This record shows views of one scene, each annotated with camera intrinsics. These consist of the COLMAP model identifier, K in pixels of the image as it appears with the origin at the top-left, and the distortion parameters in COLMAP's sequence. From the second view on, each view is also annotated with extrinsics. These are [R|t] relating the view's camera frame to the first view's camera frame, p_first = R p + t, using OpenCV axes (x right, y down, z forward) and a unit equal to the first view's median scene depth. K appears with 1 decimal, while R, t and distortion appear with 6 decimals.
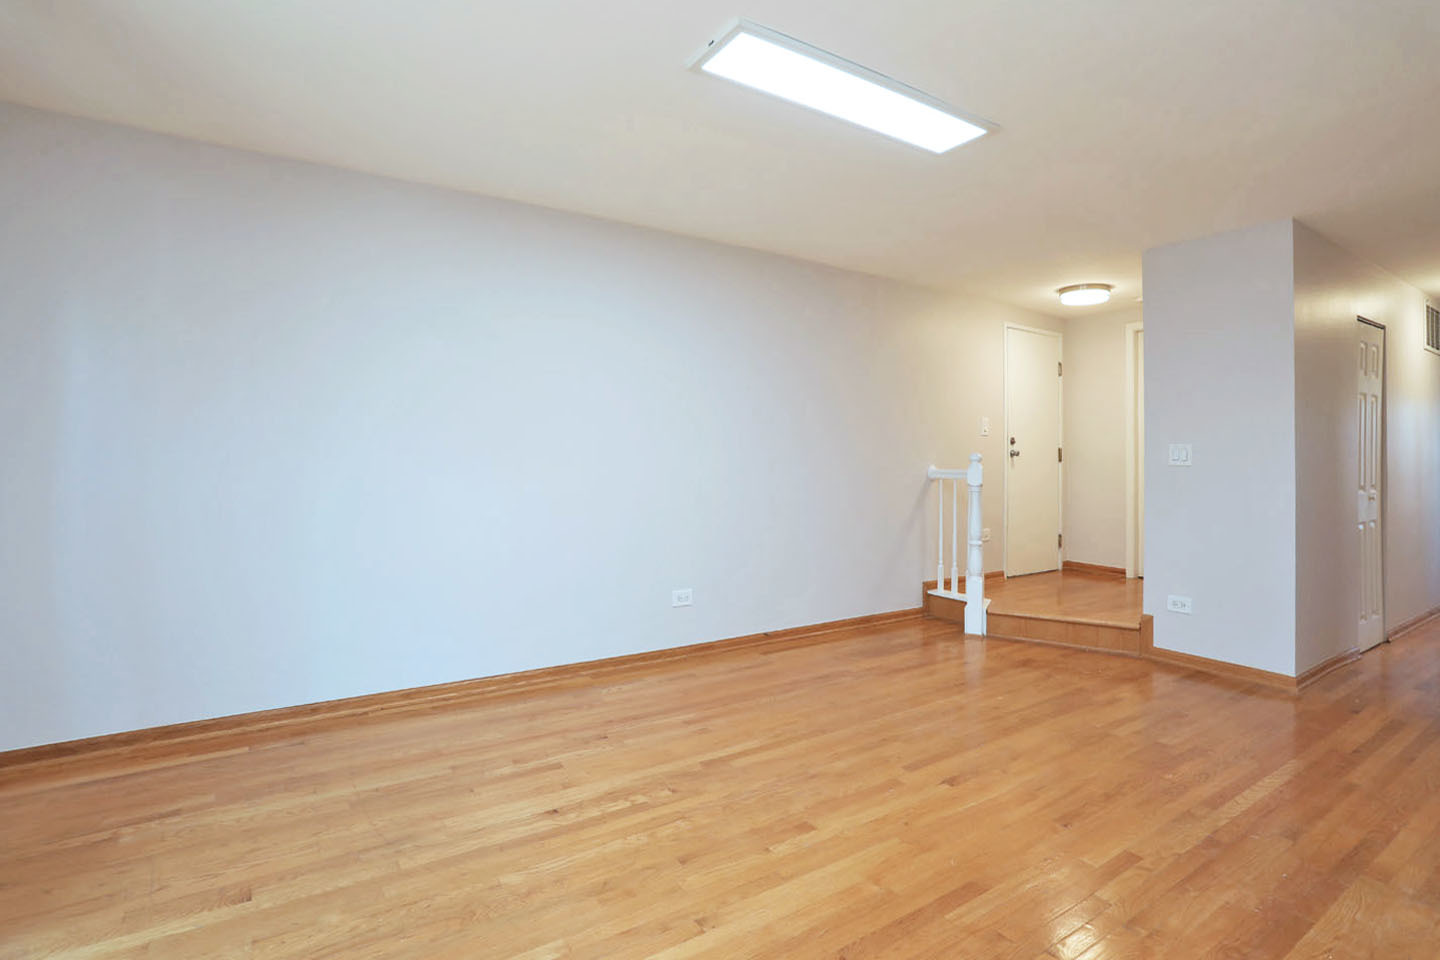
lens RADIAL K [[730.9, 0, 722.6], [0, 730.9, 464.5], [0, 0, 1]] dist [-0.069796, 0.024636]
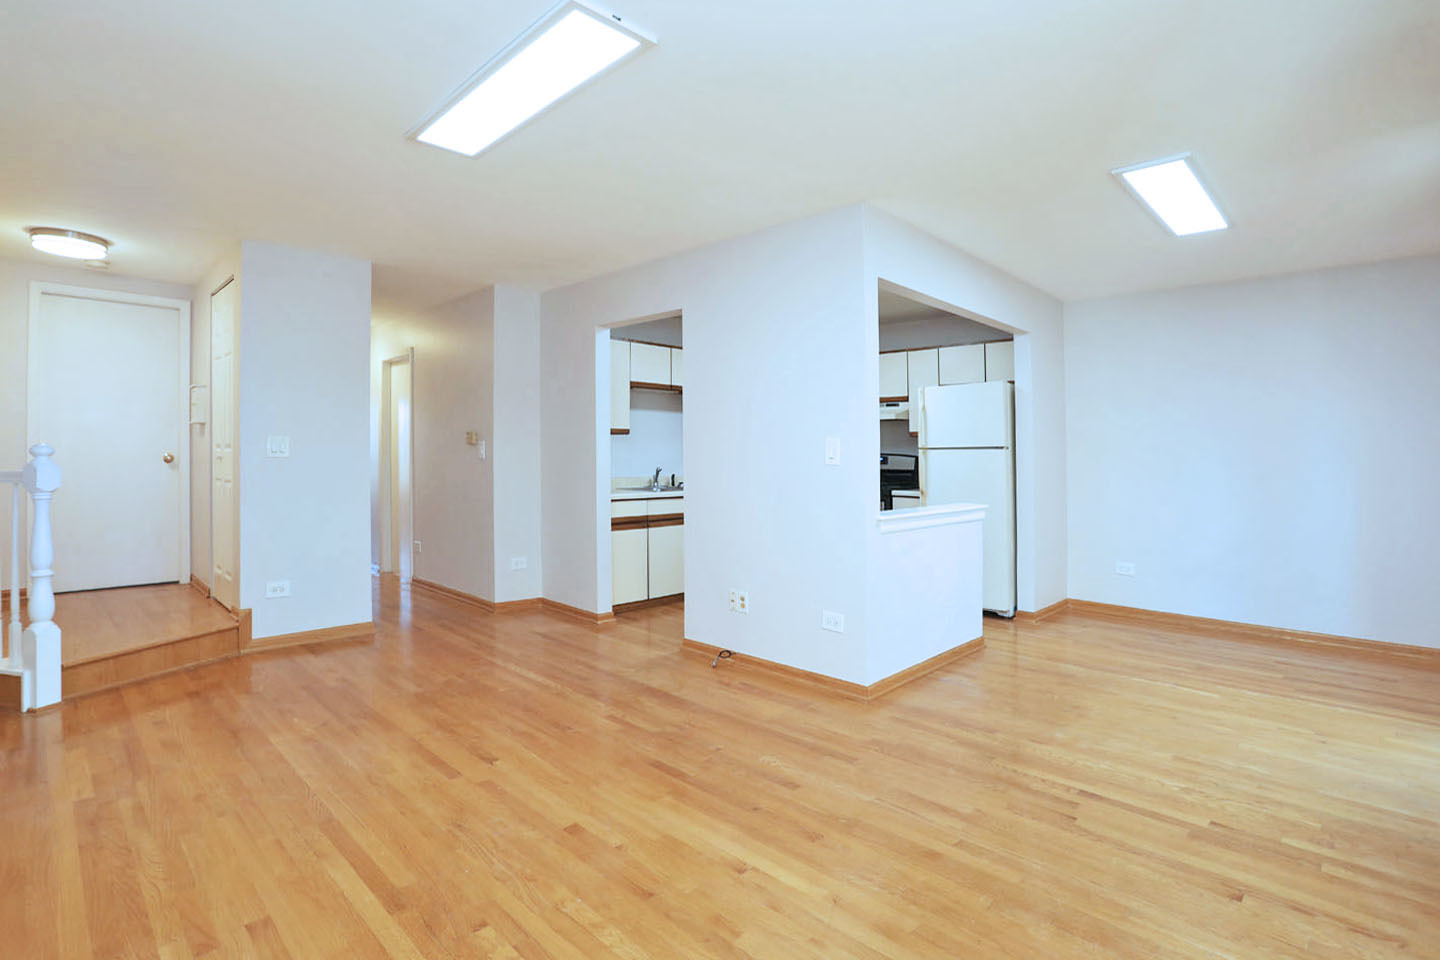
lens RADIAL K [[730.9, 0, 722.6], [0, 730.9, 464.5], [0, 0, 1]] dist [-0.069796, 0.024636]
pose [[-0.255053, -0.027271, 0.966542, -0.715000], [-0.003729, 0.999622, 0.027220, -0.025446], [-0.966920, 0.003338, -0.255058, 0.845323]]
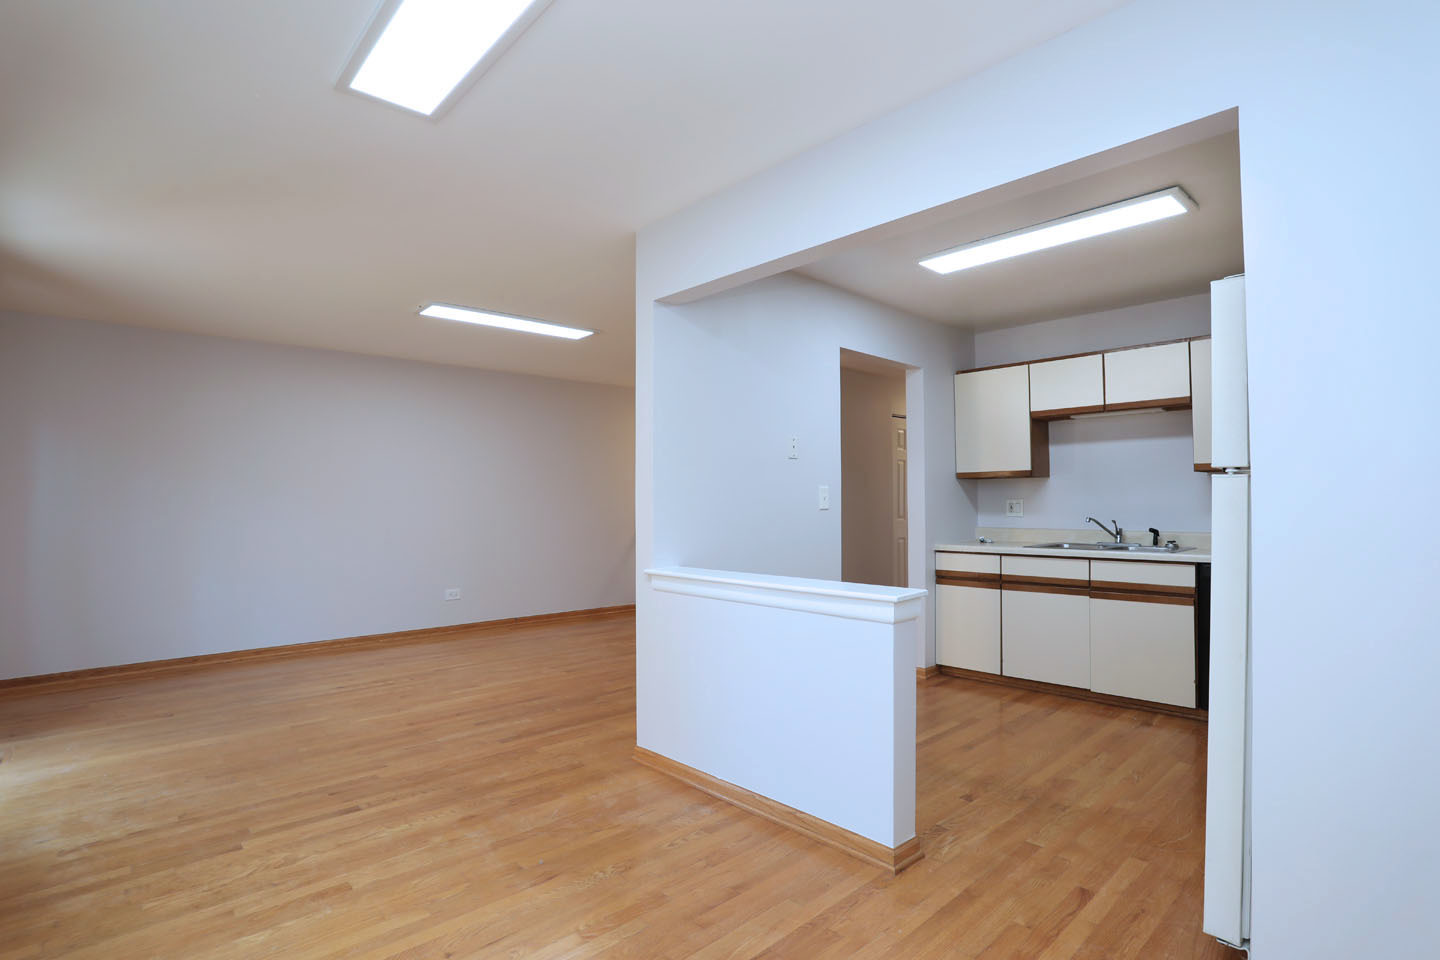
lens RADIAL K [[730.9, 0, 722.6], [0, 730.9, 464.5], [0, 0, 1]] dist [-0.069796, 0.024636]
pose [[0.985108, 0.000830, 0.171933, 0.360537], [0.009331, 0.998256, -0.058285, 0.013751], [-0.171682, 0.059021, 0.983383, -0.892044]]
